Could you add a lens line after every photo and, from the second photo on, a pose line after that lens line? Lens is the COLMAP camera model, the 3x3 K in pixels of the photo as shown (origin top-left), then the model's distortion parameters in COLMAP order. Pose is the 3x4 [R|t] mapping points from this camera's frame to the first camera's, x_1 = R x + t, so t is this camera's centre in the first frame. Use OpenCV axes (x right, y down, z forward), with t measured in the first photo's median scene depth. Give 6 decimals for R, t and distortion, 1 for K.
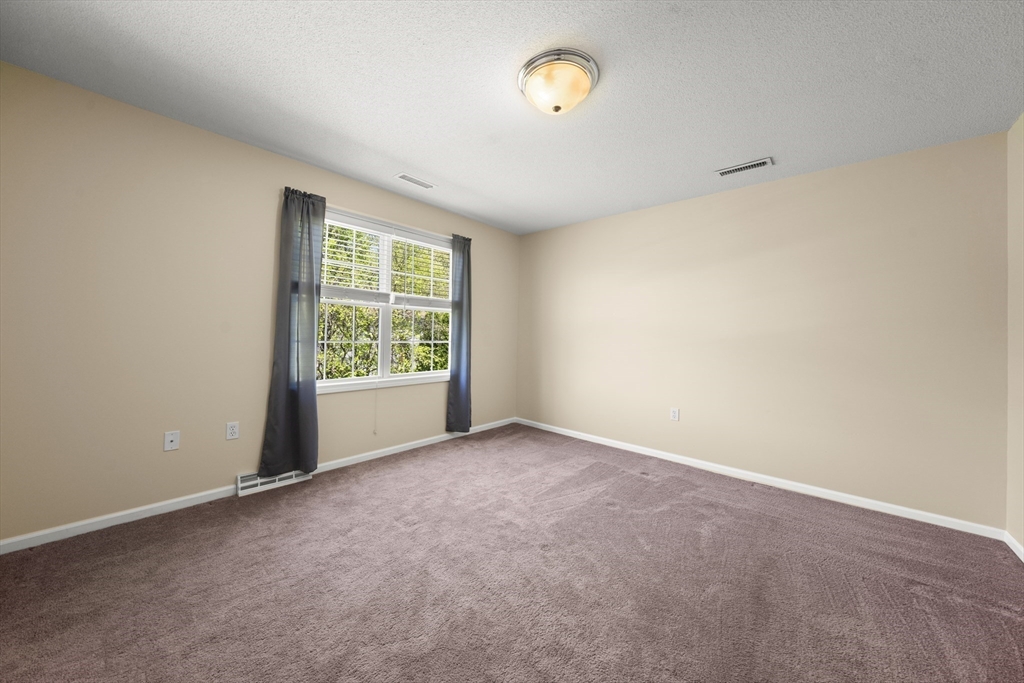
lens RADIAL K [[350.2, 0, 503.0], [0, 350.2, 329.5], [0, 0, 1]] dist [-0.005745, 0.000162]
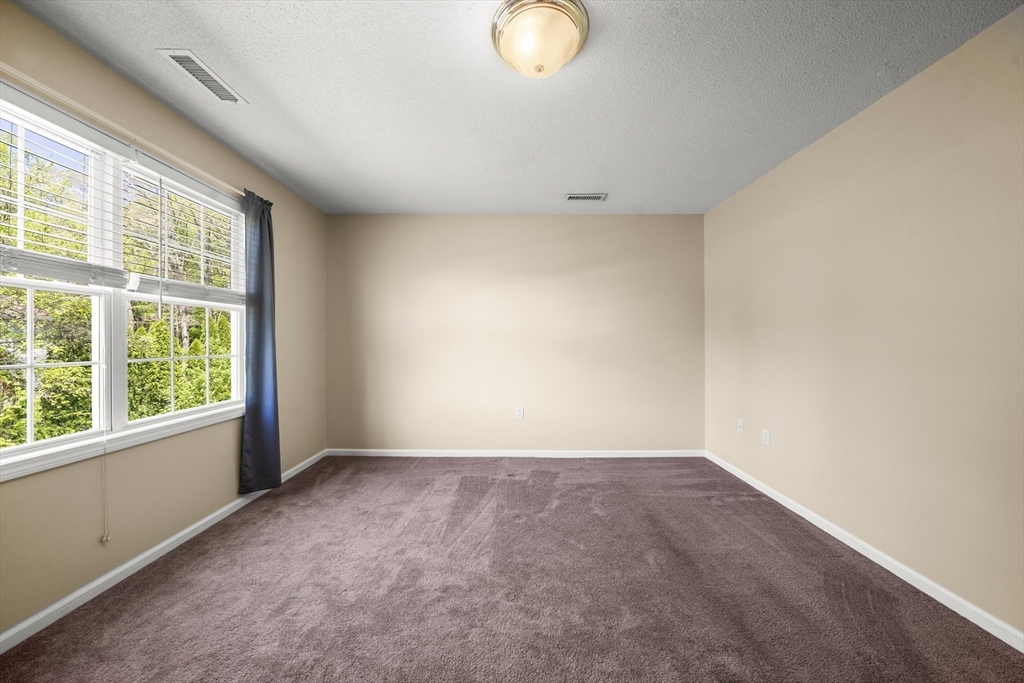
lens RADIAL K [[350.2, 0, 512.5], [0, 350.2, 340.3], [0, 0, 1]] dist [-0.005745, 0.000162]
pose [[0.747668, -0.020777, 0.663748, -0.259736], [0.009590, 0.999744, 0.020491, -0.002829], [-0.664003, -0.008955, 0.747676, 0.236764]]
